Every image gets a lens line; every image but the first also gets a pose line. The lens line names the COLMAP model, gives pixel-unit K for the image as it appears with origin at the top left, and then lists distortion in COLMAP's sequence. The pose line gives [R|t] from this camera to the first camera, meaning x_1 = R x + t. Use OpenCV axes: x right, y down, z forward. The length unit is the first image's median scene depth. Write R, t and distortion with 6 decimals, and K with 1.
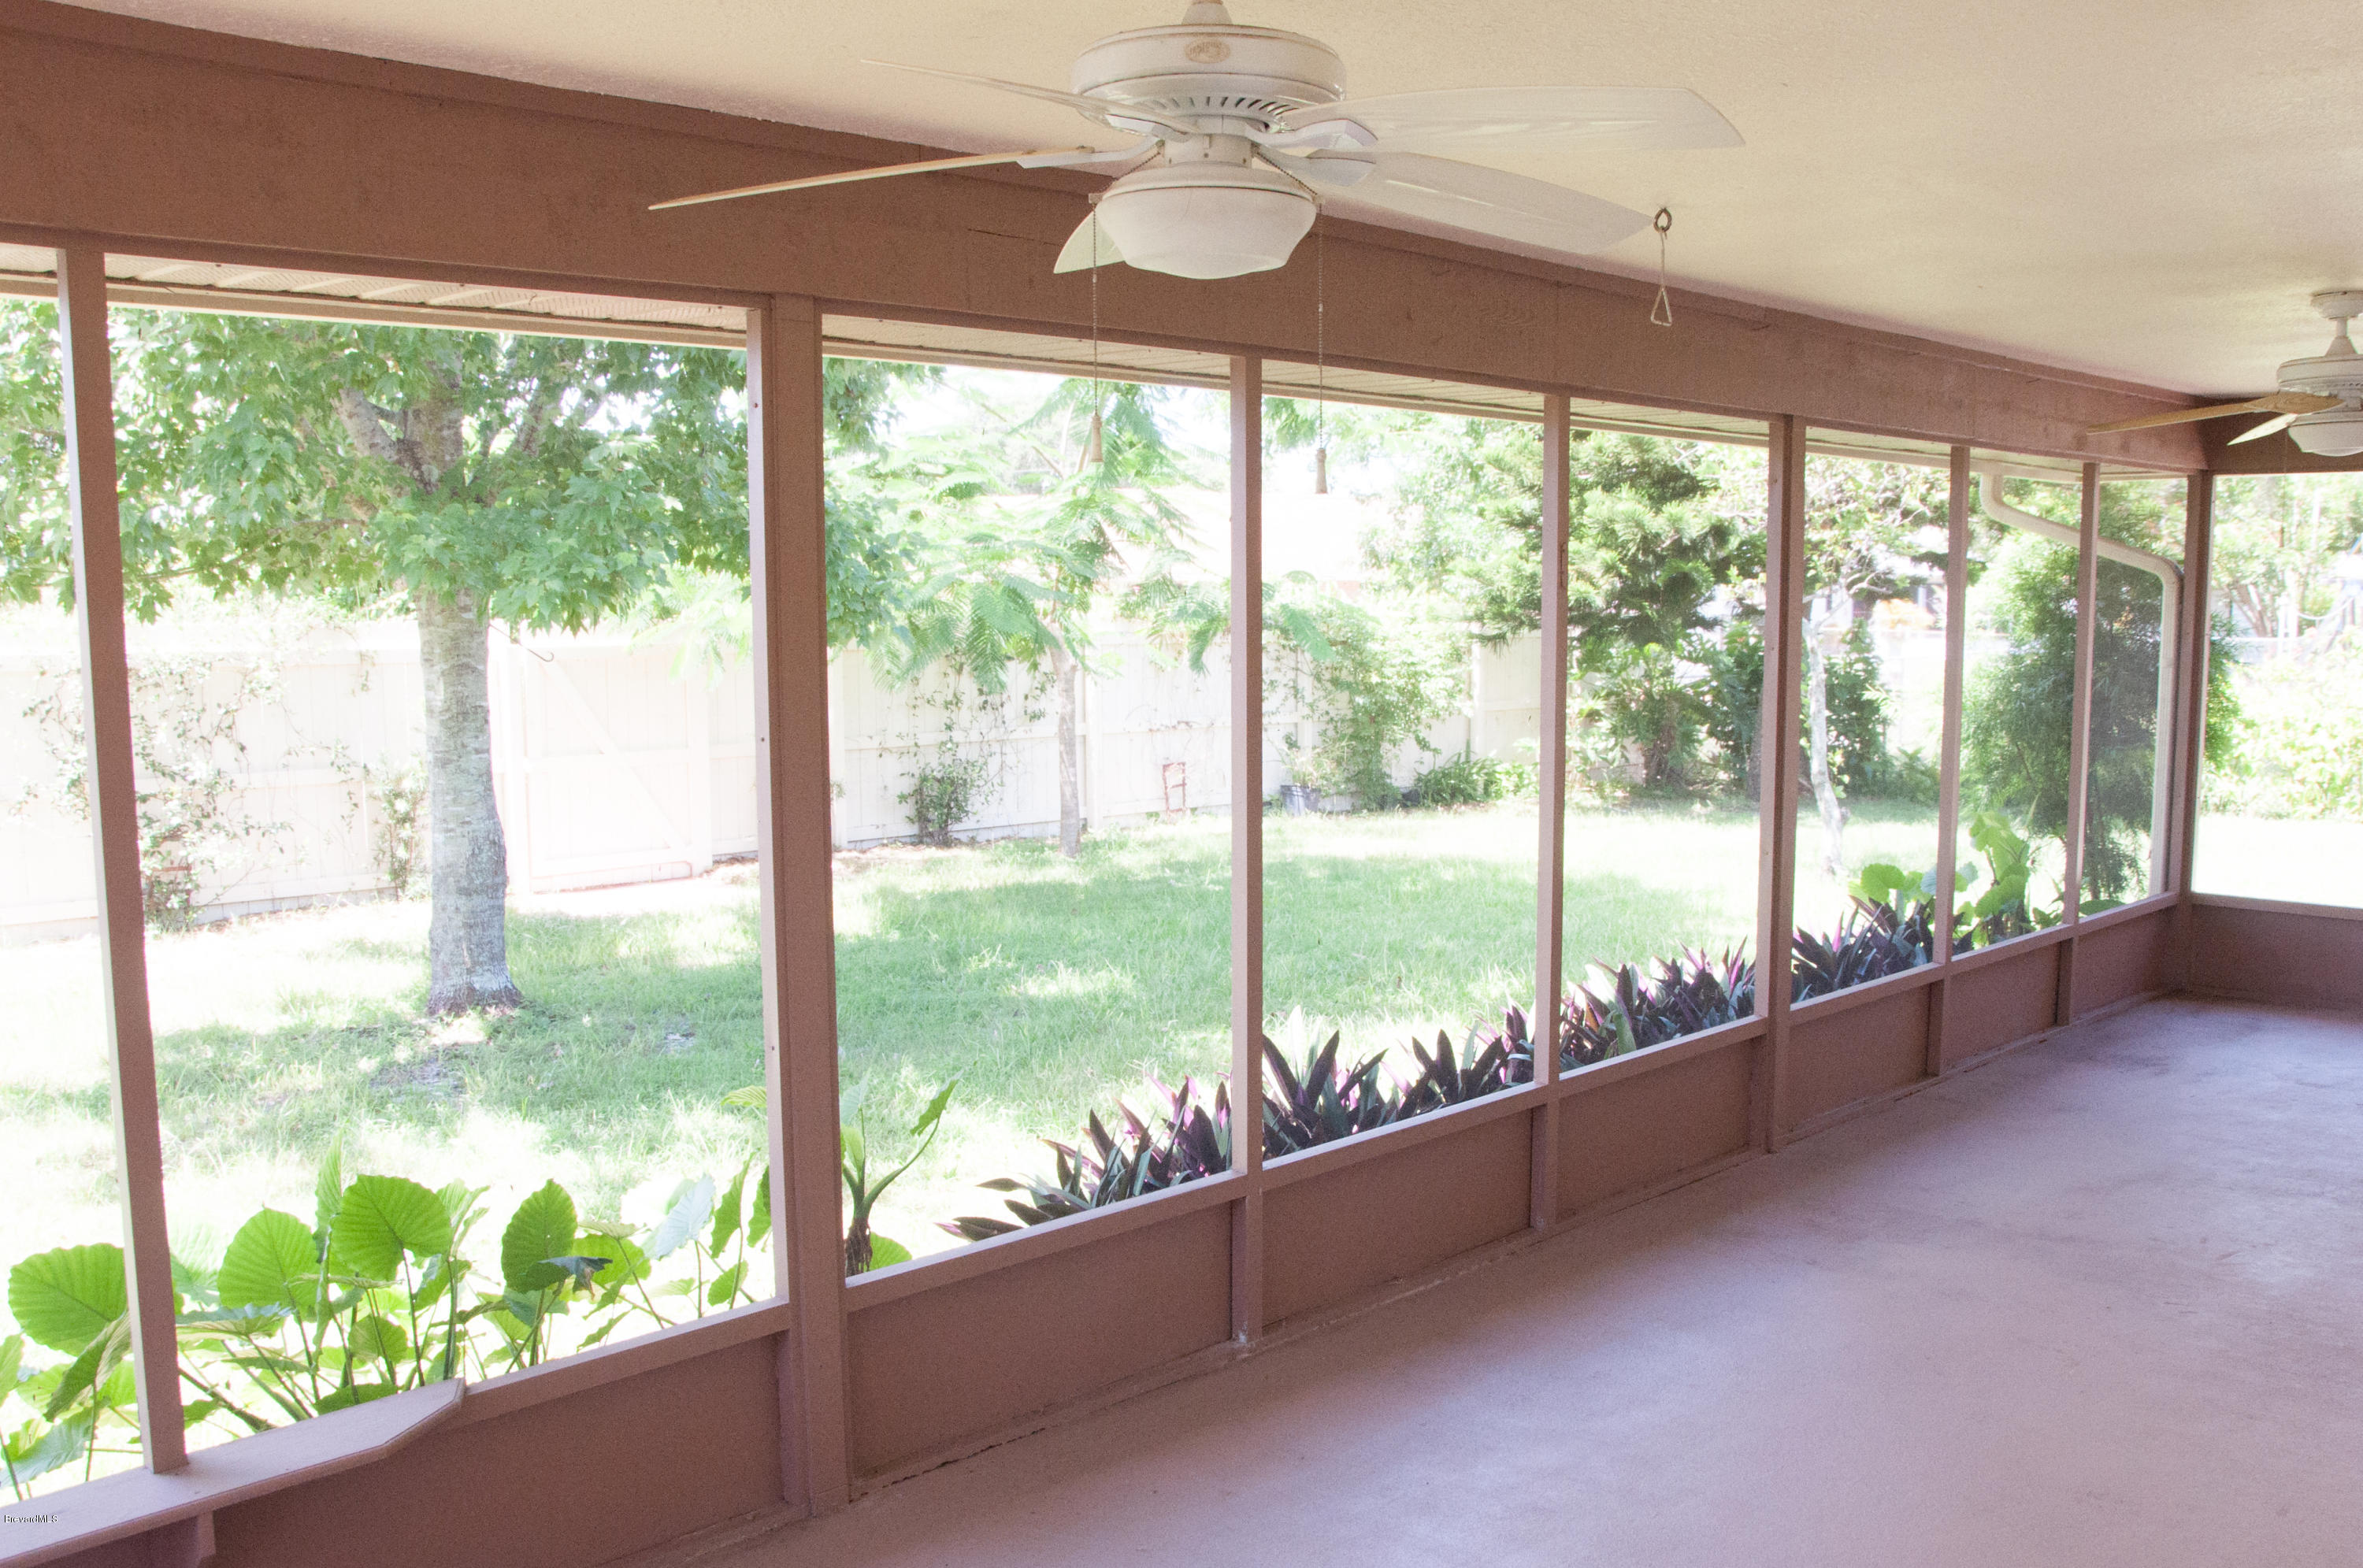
lens RADIAL K [[1878.8, 0, 1168.5], [0, 1878.8, 808.1], [0, 0, 1]] dist [-0.152526, 0.127942]
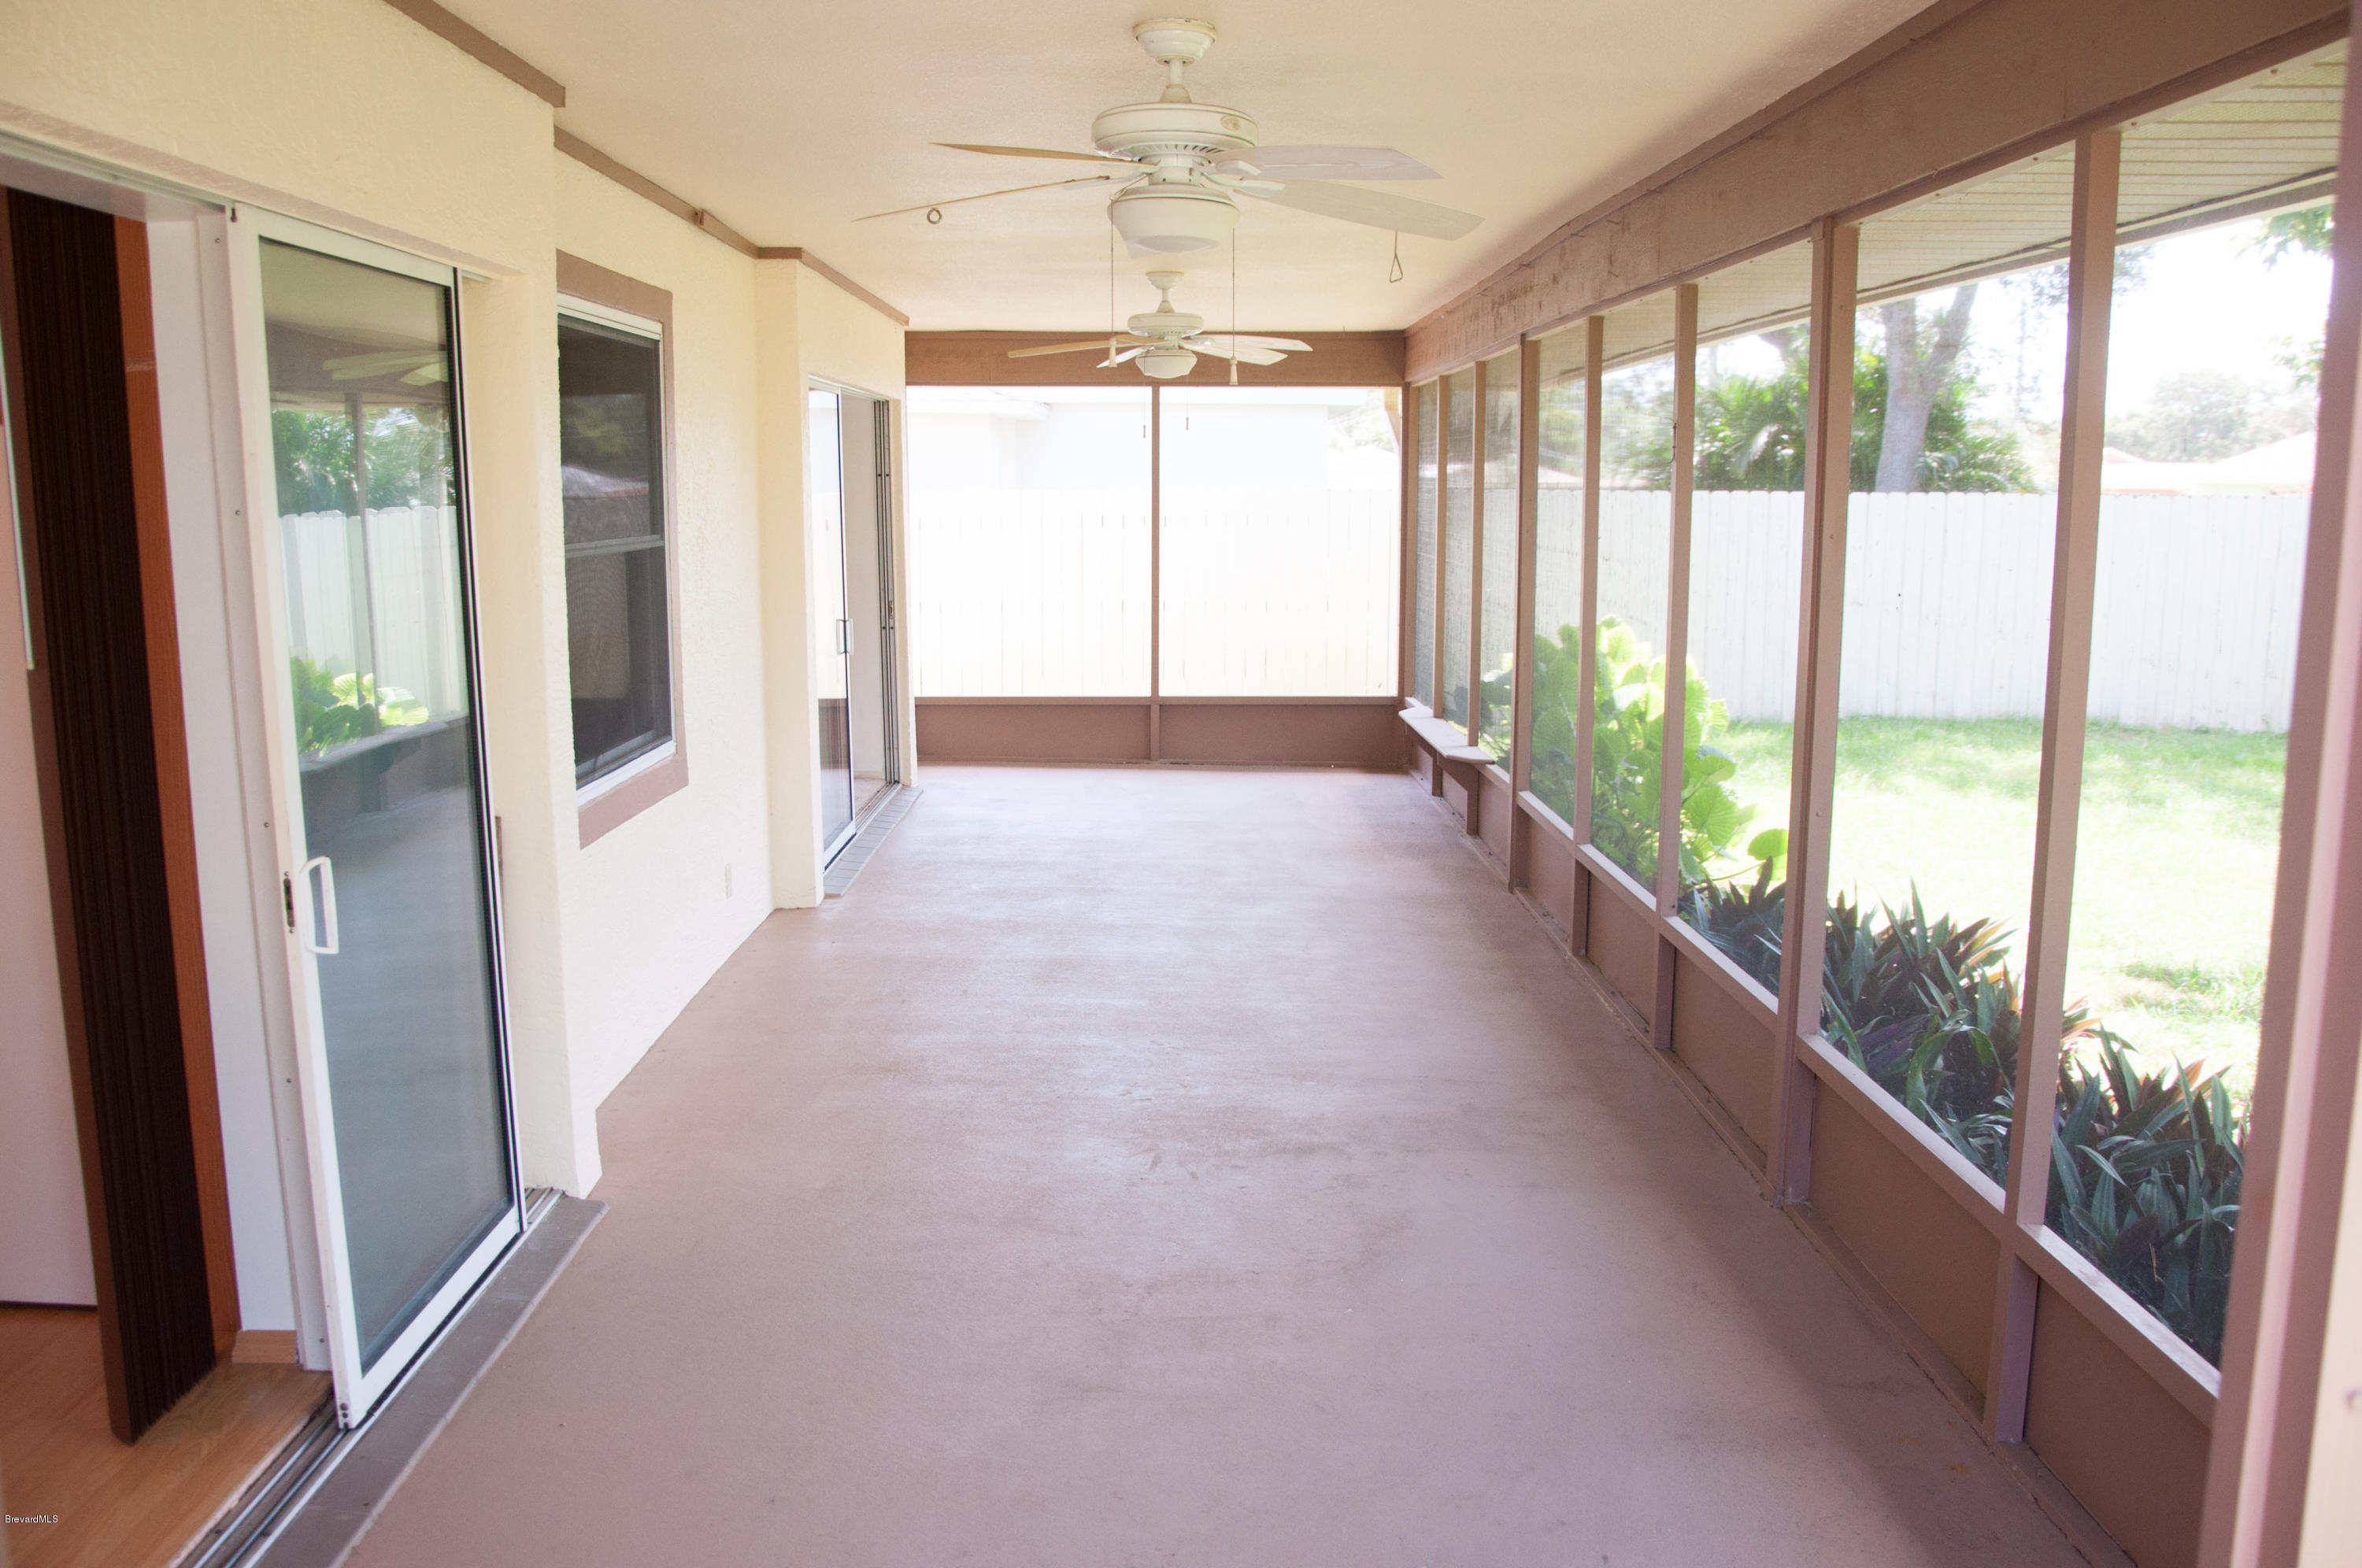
lens RADIAL K [[1877.9, 0, 1168.0], [0, 1877.9, 808.1], [0, 0, 1]] dist [-0.152526, 0.127942]
pose [[-0.655532, 0.141189, -0.741852, 1.295462], [-0.076402, 0.964926, 0.251157, -0.158886], [0.751293, 0.221320, -0.621753, 1.604699]]
